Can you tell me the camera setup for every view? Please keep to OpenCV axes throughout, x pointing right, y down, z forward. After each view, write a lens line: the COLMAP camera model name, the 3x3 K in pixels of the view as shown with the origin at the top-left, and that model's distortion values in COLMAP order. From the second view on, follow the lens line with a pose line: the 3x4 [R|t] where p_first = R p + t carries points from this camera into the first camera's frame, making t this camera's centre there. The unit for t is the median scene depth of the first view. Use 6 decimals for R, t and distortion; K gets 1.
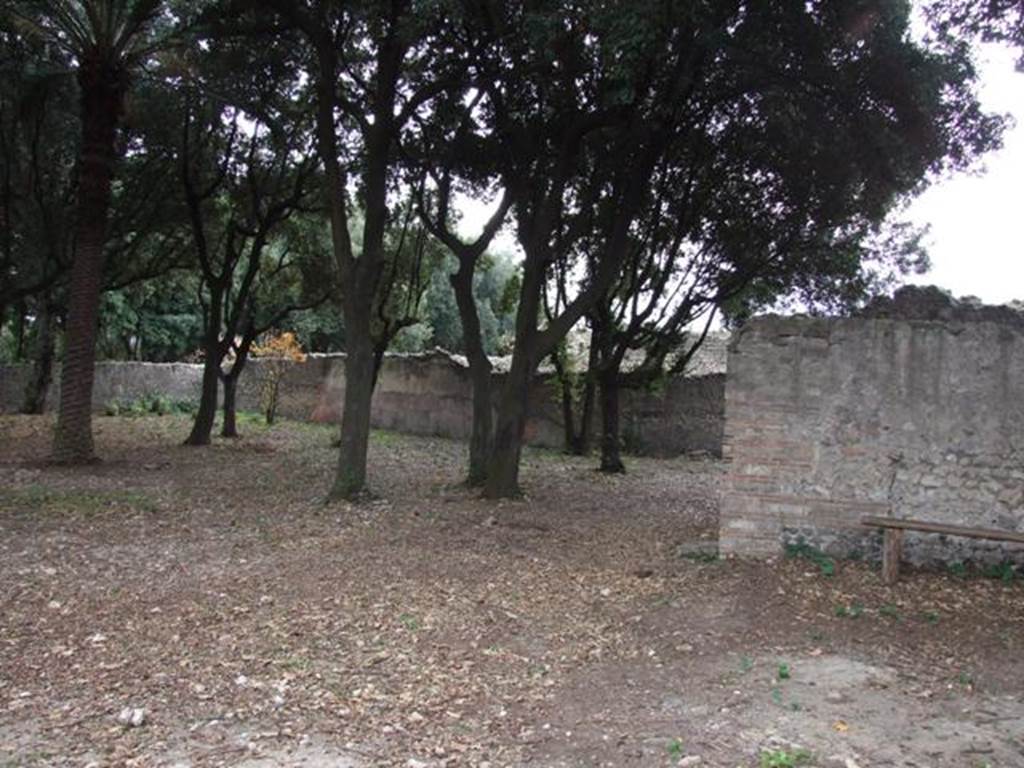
lens RADIAL K [[816.7, 0, 514.6], [0, 816.7, 383.2], [0, 0, 1]] dist [-0.055896, 0.064886]
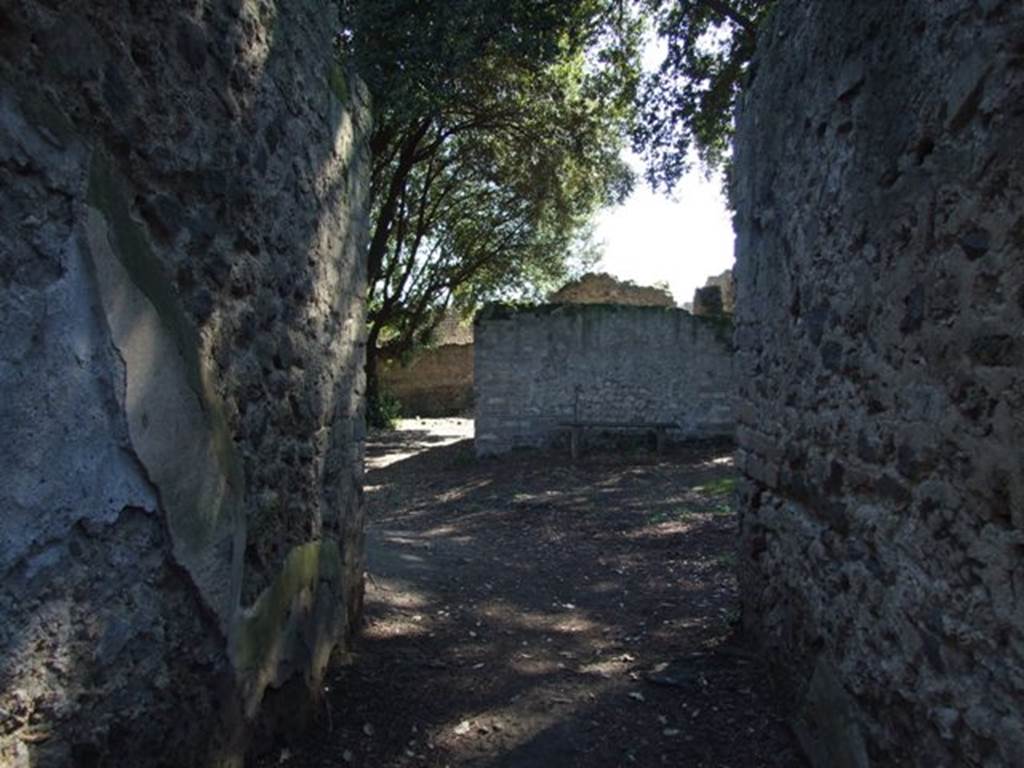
lens RADIAL K [[901.6, 0, 512.4], [0, 901.6, 368.2], [0, 0, 1]] dist [-0.028402, 0.016701]
pose [[0.943194, -0.048038, 0.328750, -0.237922], [0.047003, 0.998833, 0.011100, 0.028415], [-0.328900, 0.004983, 0.944352, -0.645714]]
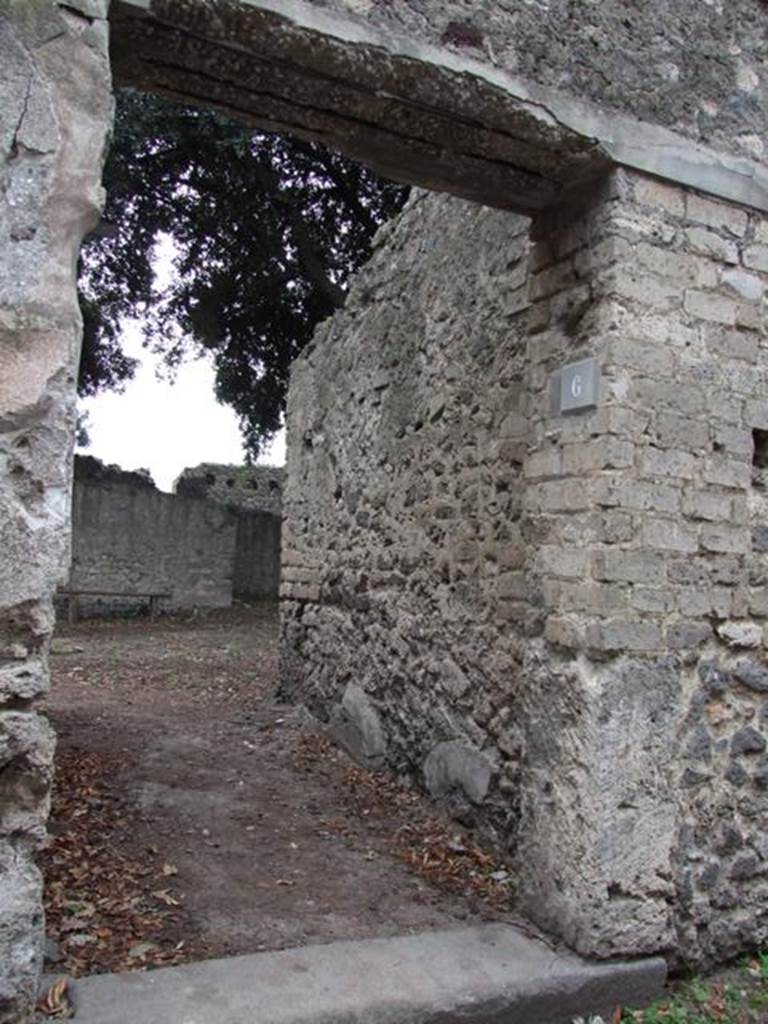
lens RADIAL K [[901.6, 0, 456.6], [0, 901.6, 499.0], [0, 0, 1]] dist [-0.028402, 0.016701]
pose [[0.634326, 0.034077, 0.772314, -0.491924], [0.001111, 0.998987, -0.044992, 0.049543], [-0.773065, 0.029398, 0.633646, -0.845118]]
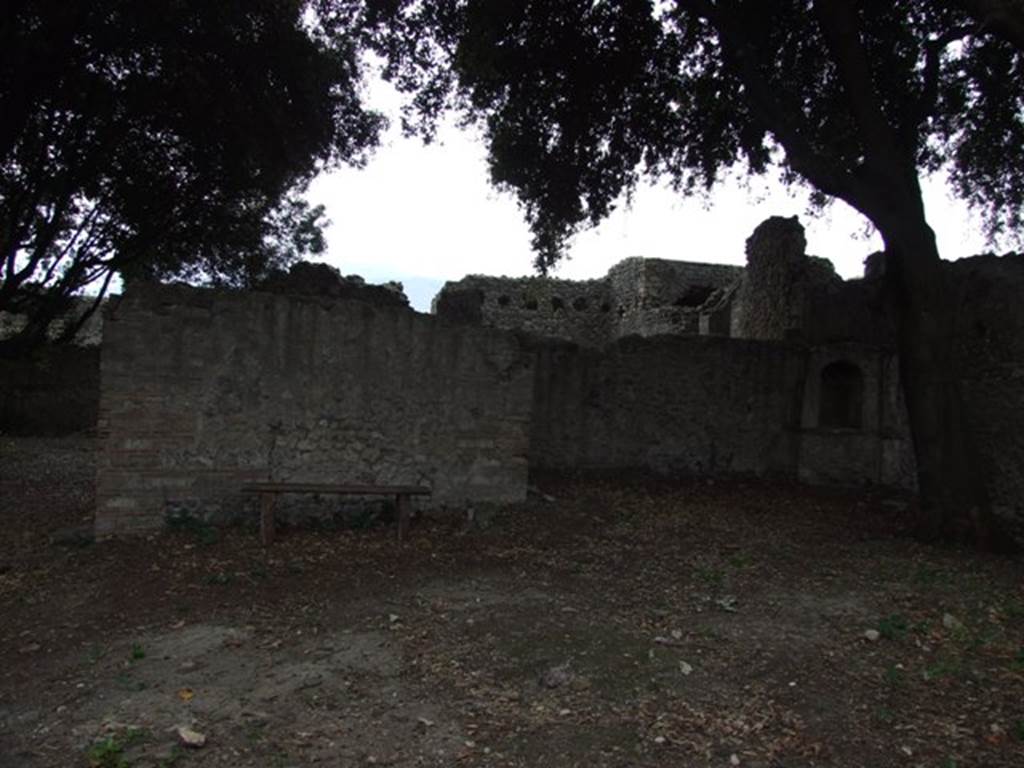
lens RADIAL K [[816.7, 0, 514.6], [0, 816.7, 383.2], [0, 0, 1]] dist [-0.055896, 0.064886]
pose [[0.778842, -0.016314, 0.627008, 0.050653], [-0.006162, 0.999414, 0.033658, 0.000532], [-0.627190, -0.030078, 0.778286, -0.013982]]
